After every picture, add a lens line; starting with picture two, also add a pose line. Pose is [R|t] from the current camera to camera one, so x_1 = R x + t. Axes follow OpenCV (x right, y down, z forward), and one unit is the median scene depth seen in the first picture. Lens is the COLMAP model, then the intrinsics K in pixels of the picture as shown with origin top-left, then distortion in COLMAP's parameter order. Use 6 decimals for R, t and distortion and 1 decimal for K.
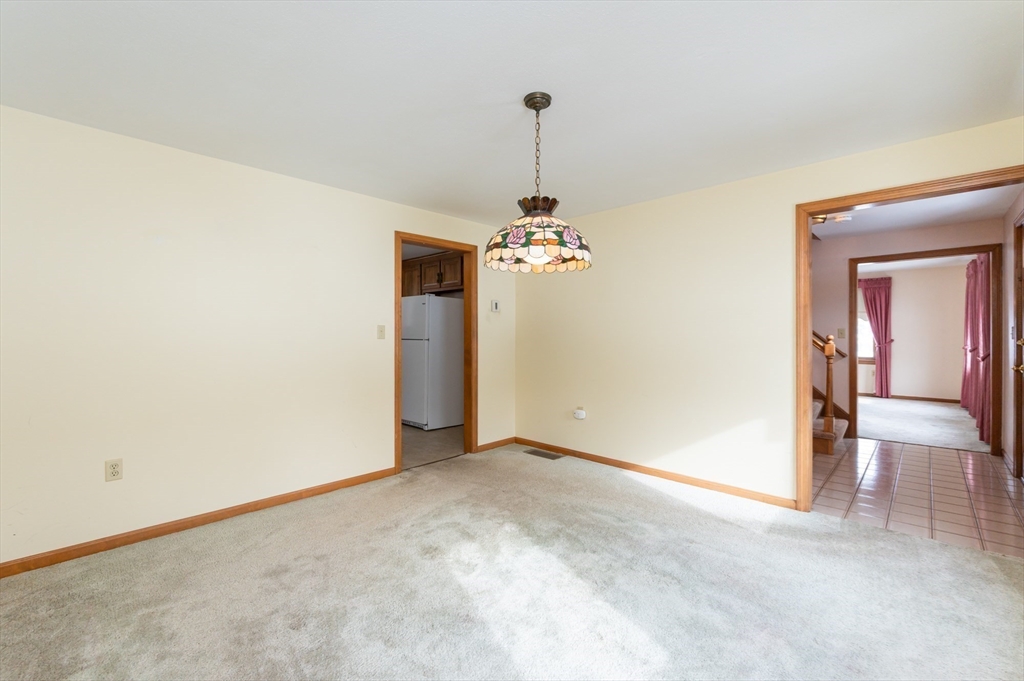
lens RADIAL K [[443.7, 0, 513.0], [0, 443.7, 336.0], [0, 0, 1]] dist [-0.002155, -0.000400]
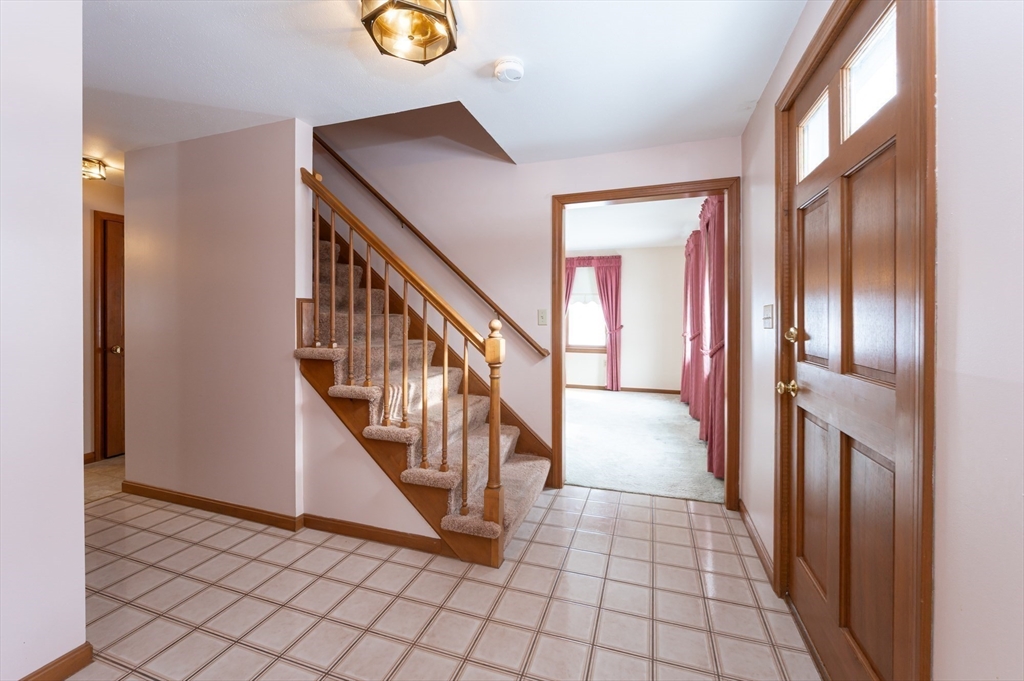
lens RADIAL K [[422.9, 0, 507.5], [0, 422.9, 322.4], [0, 0, 1]] dist [0.001235, -0.000508]
pose [[0.913793, -0.002280, 0.406174, 0.359821], [0.001151, 0.999995, 0.003025, -0.000737], [-0.406179, -0.002297, 0.913791, 0.377249]]
